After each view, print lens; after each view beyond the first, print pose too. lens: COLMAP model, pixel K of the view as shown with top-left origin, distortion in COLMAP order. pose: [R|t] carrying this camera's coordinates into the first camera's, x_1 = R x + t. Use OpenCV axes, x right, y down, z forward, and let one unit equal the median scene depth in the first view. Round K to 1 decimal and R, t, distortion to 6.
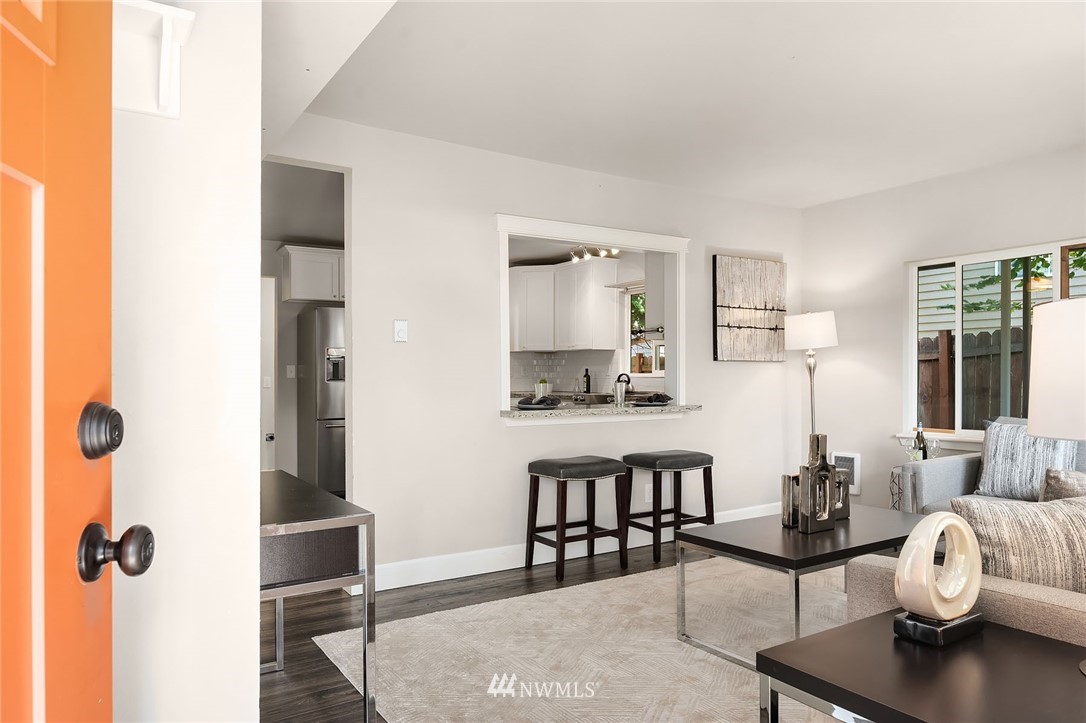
lens RADIAL K [[714.3, 0, 543.0], [0, 714.3, 364.9], [0, 0, 1]] dist [-0.000419, -0.000310]
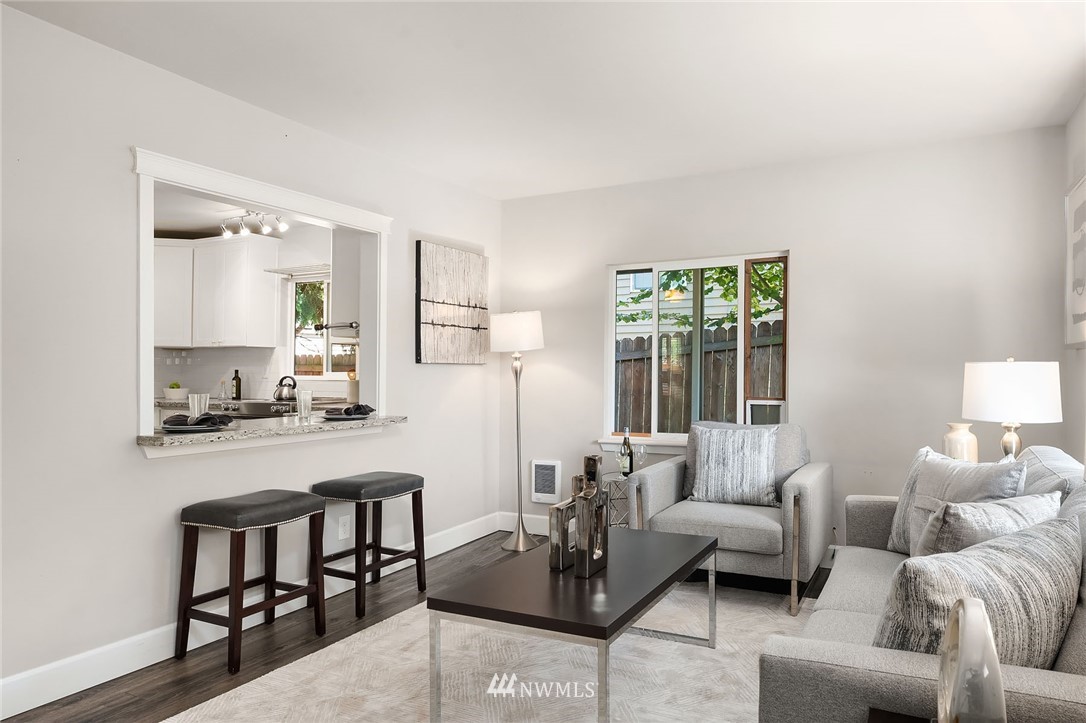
lens RADIAL K [[709.6, 0, 545.6], [0, 709.6, 354.4], [0, 0, 1]] dist [-0.001520, -0.002762]
pose [[0.871537, 0.011662, 0.490192, -0.045579], [-0.006374, 0.999902, -0.012456, -0.007143], [-0.490289, 0.007732, 0.871526, 0.186779]]
